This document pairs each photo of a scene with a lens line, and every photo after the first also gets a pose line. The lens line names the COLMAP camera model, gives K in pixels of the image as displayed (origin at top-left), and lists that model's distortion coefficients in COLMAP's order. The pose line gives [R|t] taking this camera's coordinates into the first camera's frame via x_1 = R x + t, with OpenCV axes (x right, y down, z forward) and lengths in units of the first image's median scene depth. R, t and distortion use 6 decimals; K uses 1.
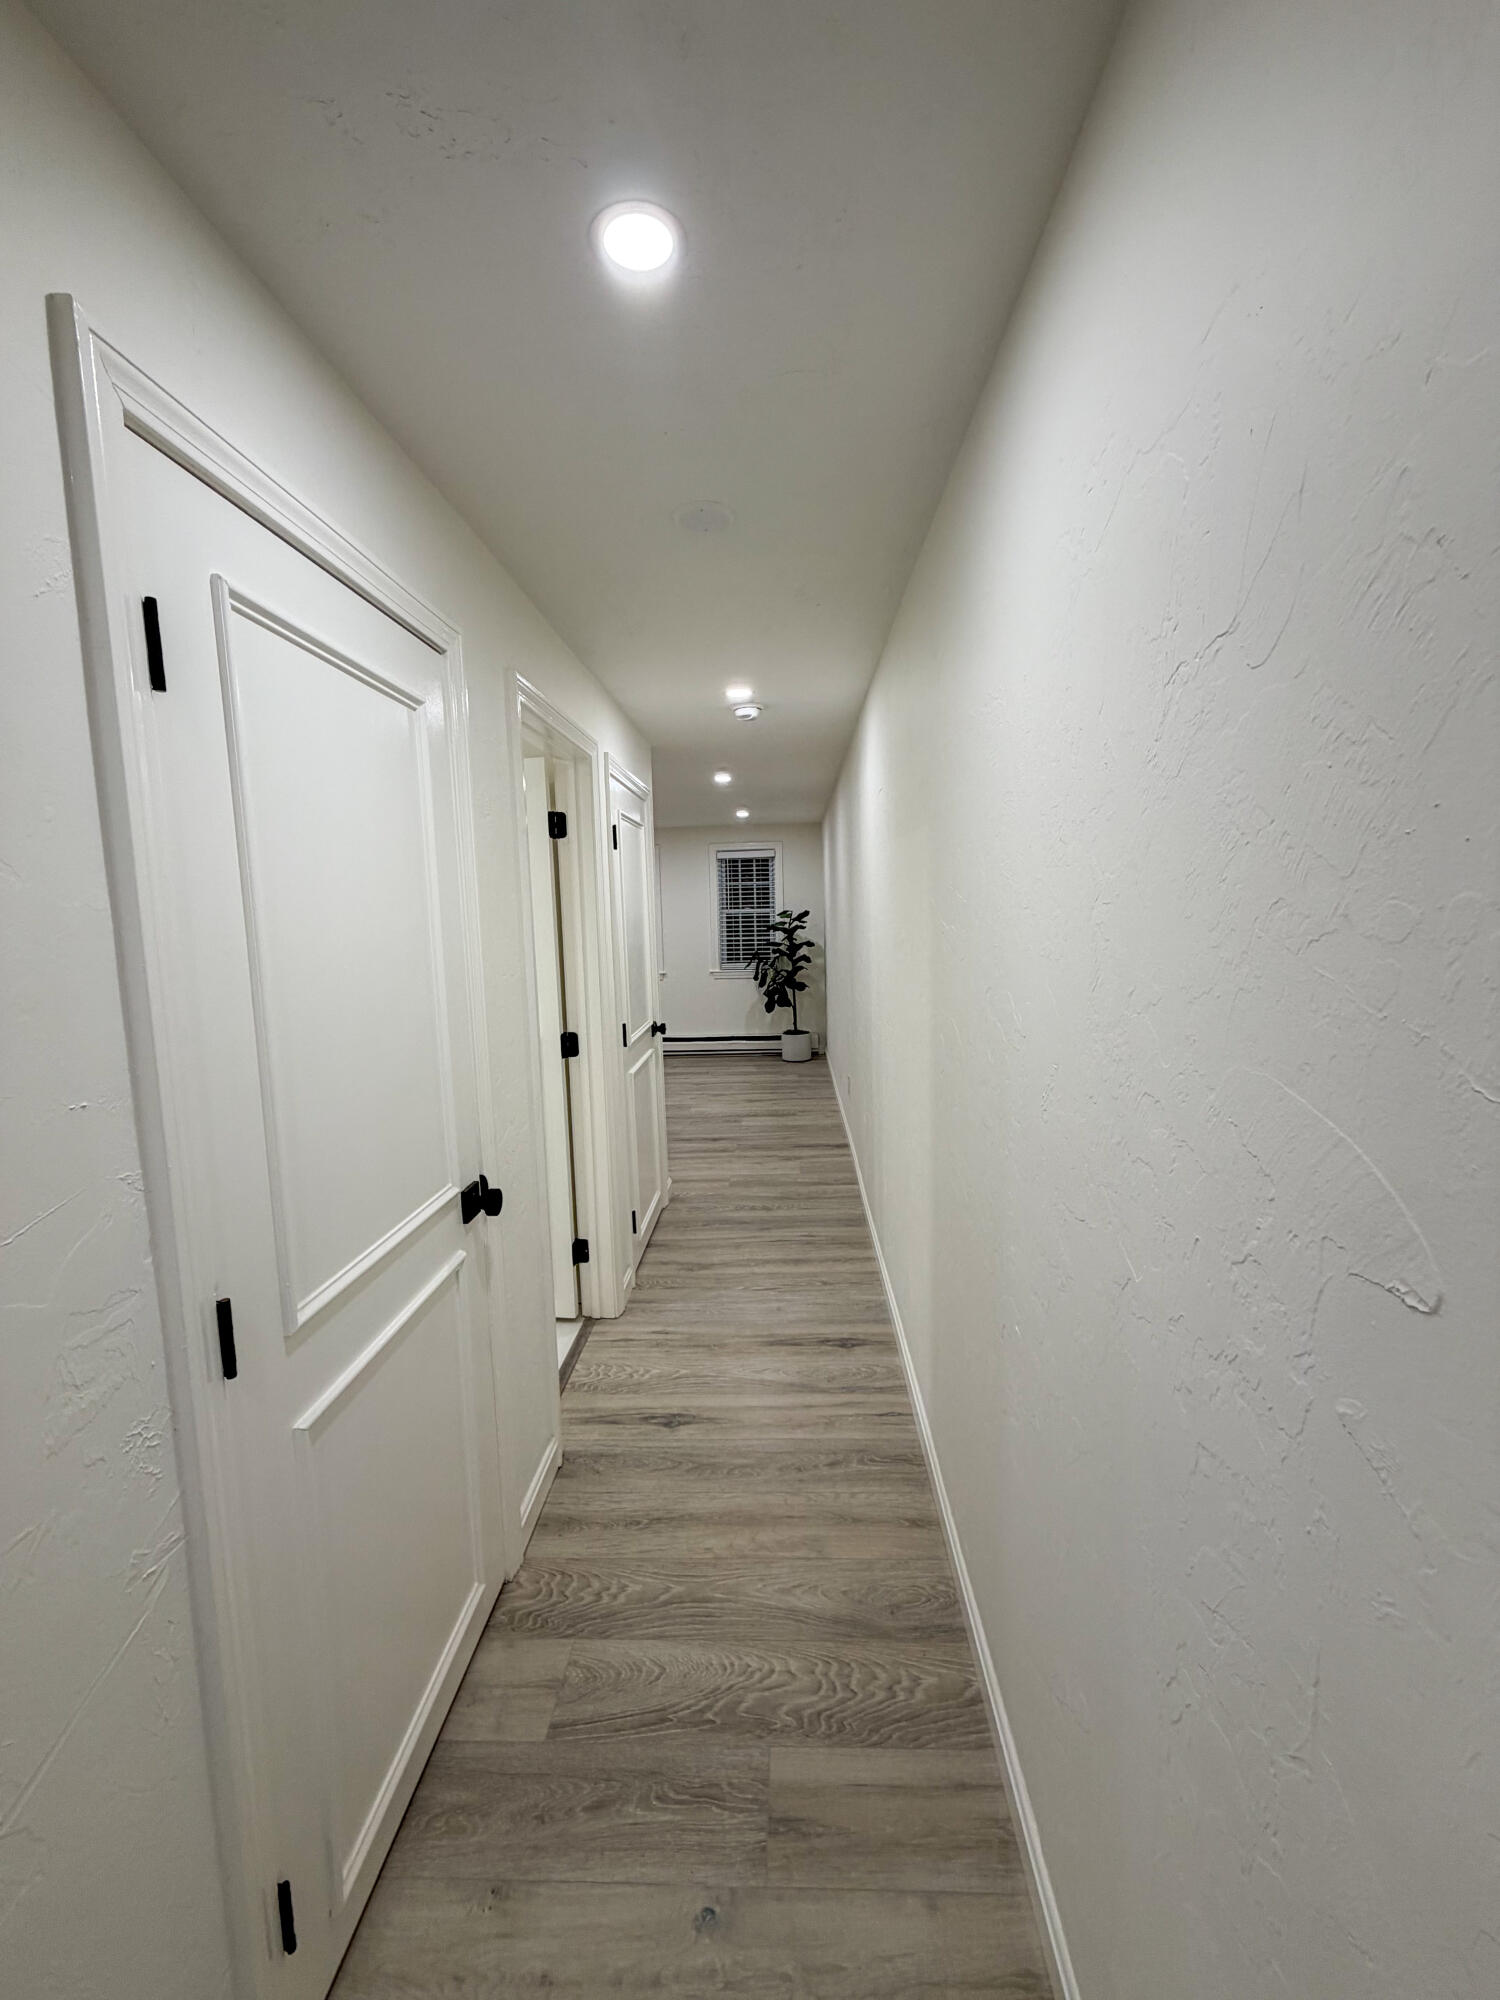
lens RADIAL K [[795.8, 0, 759.1], [0, 795.8, 988.5], [0, 0, 1]] dist [-0.000931, -0.000263]
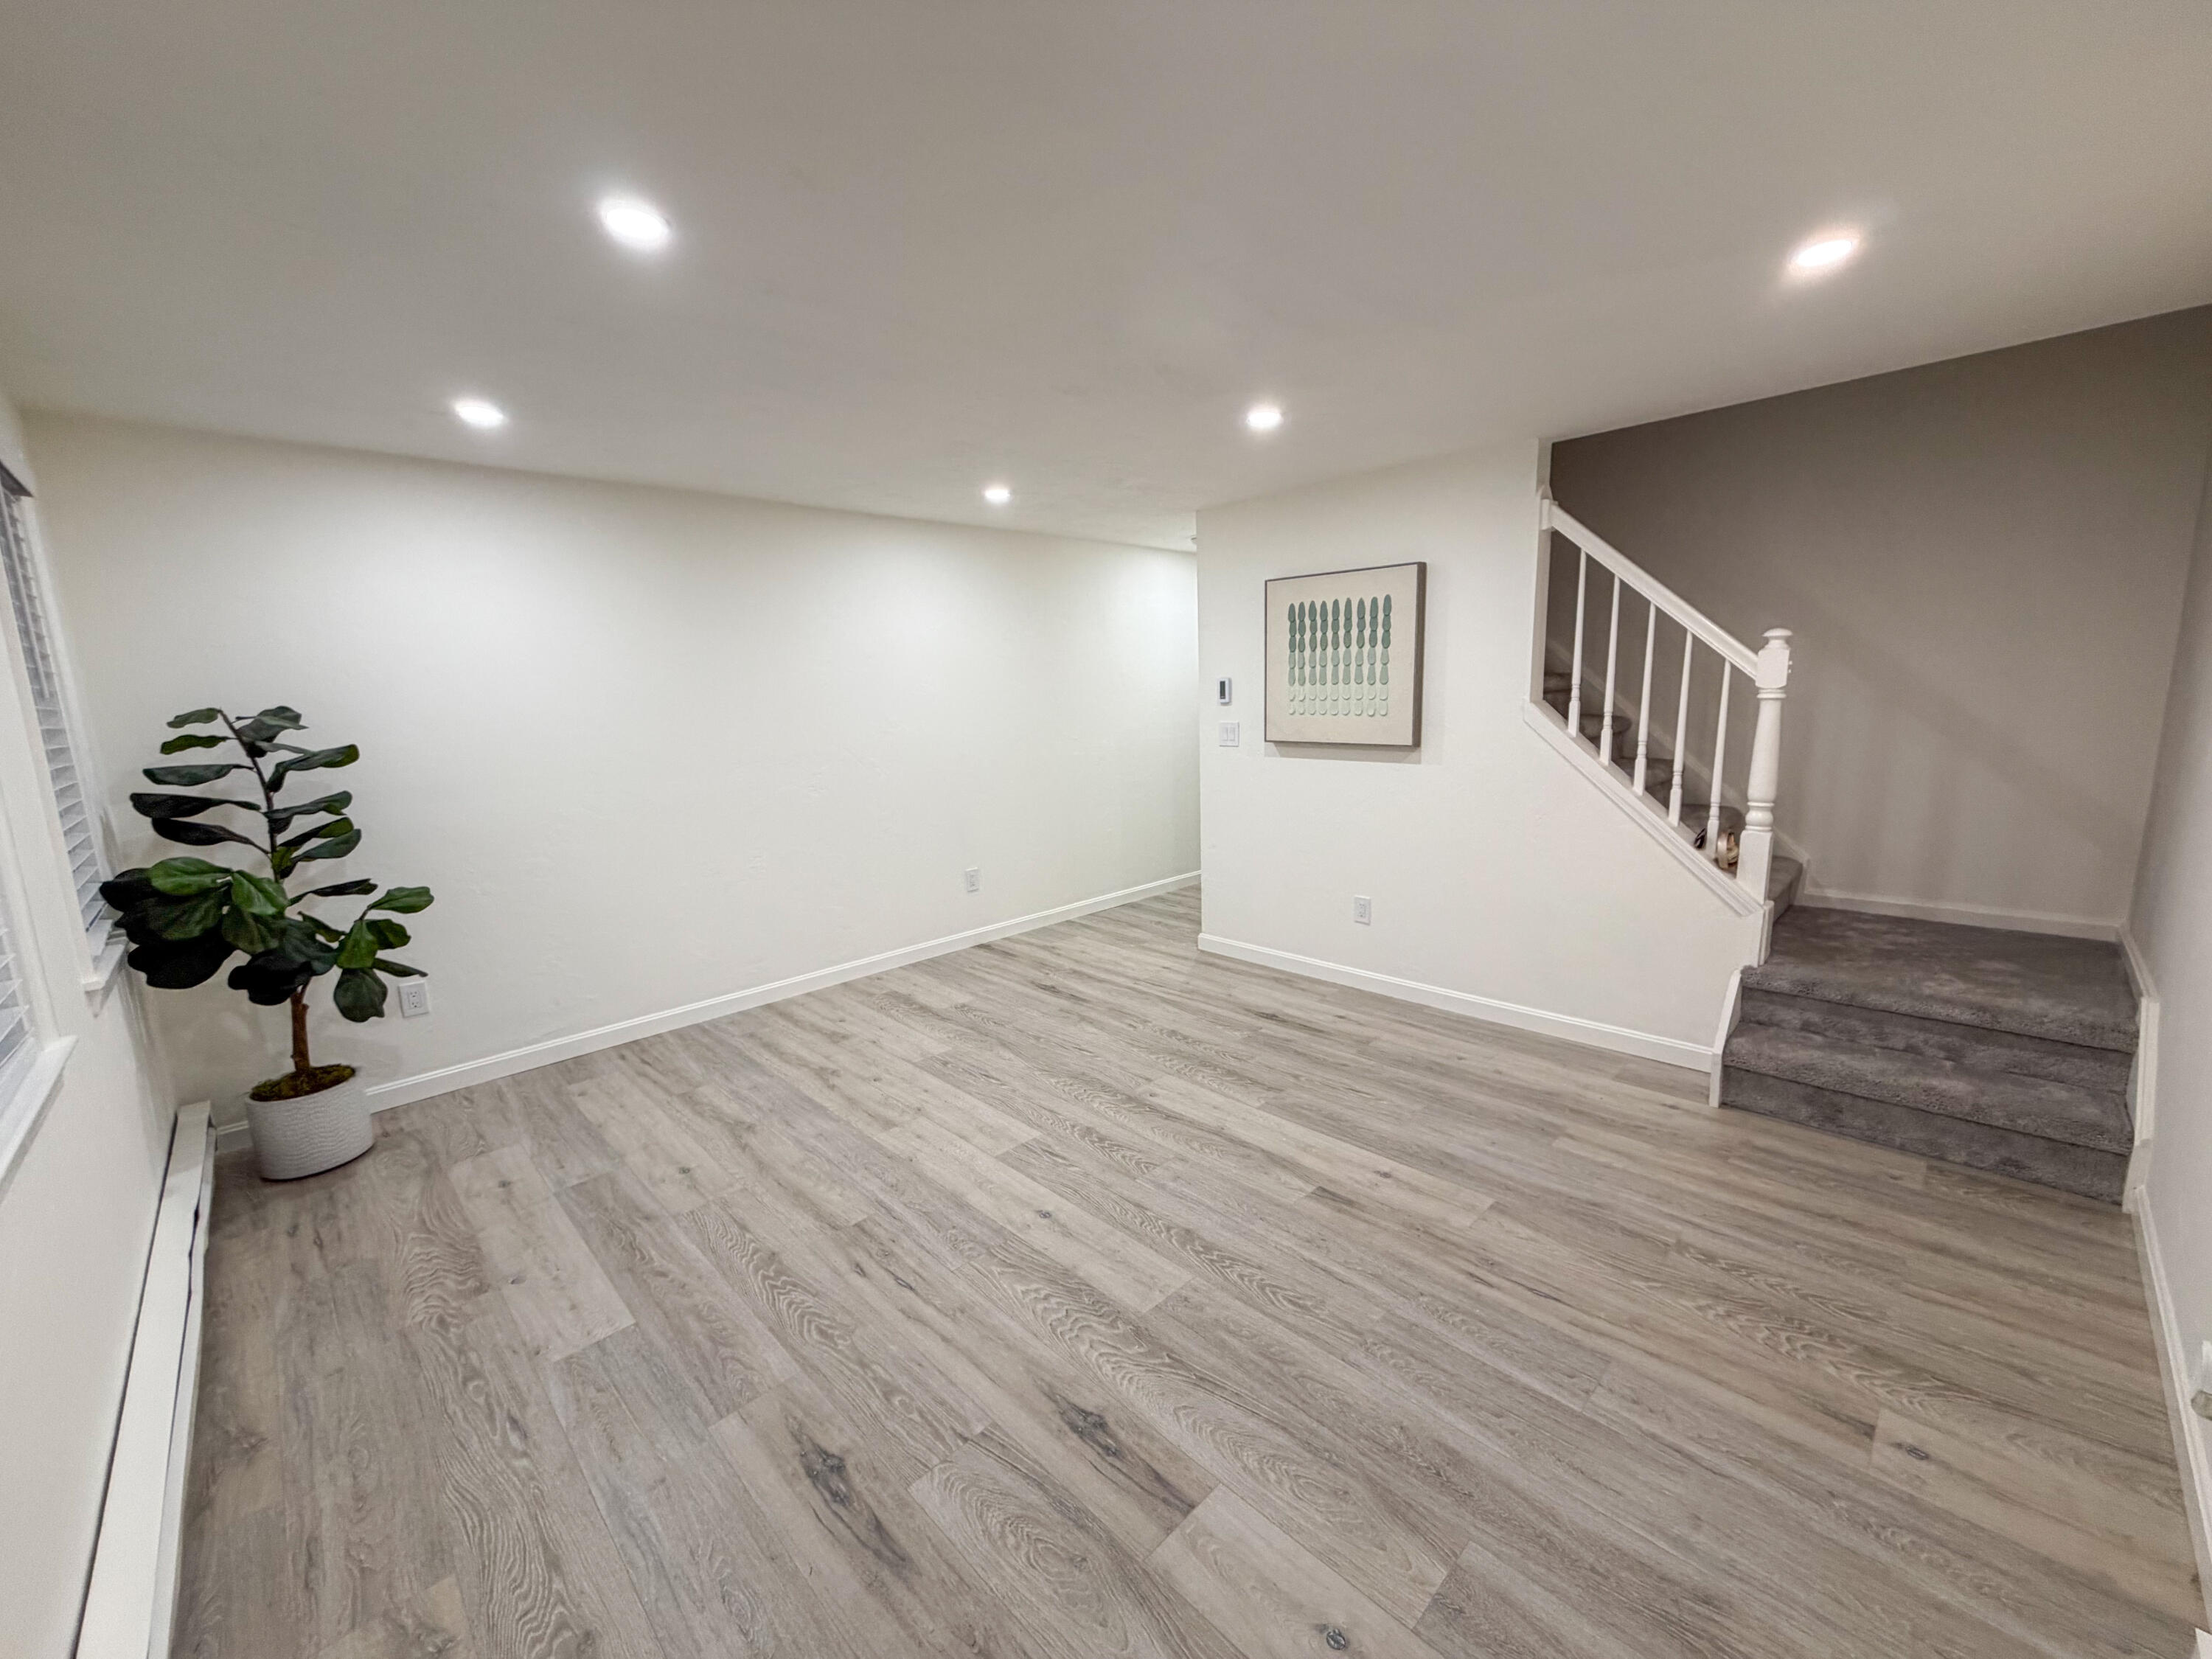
lens RADIAL K [[880.2, 0, 1085.9], [0, 880.2, 834.7], [0, 0, 1]] dist [-0.000931, -0.000263]
pose [[-0.733444, -0.062752, 0.676847, -0.661188], [0.103003, 0.973972, 0.201915, -0.119283], [-0.671900, 0.217811, -0.707890, 1.605111]]
